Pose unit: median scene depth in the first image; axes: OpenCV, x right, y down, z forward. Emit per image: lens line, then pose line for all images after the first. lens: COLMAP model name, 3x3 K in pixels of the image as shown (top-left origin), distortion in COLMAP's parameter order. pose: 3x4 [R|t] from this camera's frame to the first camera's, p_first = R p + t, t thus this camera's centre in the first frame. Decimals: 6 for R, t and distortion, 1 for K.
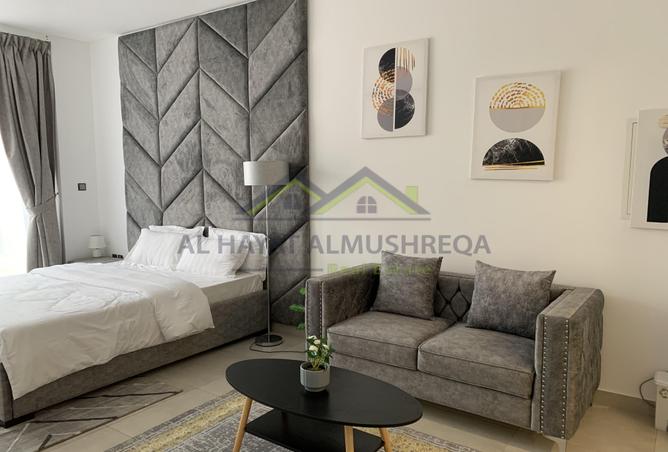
lens RADIAL K [[516.6, 0, 345.3], [0, 516.6, 239.9], [0, 0, 1]] dist [0.005497, -0.004119]
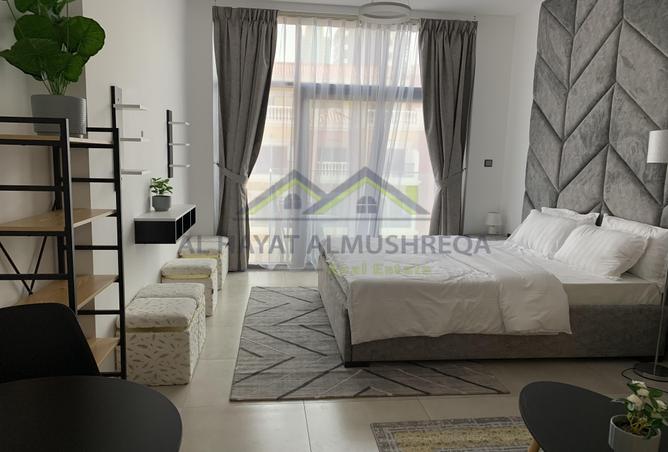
lens RADIAL K [[516.6, 0, 320.3], [0, 516.6, 235.5], [0, 0, 1]] dist [0.005497, -0.004119]
pose [[0.641301, 0.133679, -0.755555, 0.073378], [-0.117829, 0.990184, 0.075180, -0.000342], [0.758188, 0.040813, 0.650757, 0.122026]]
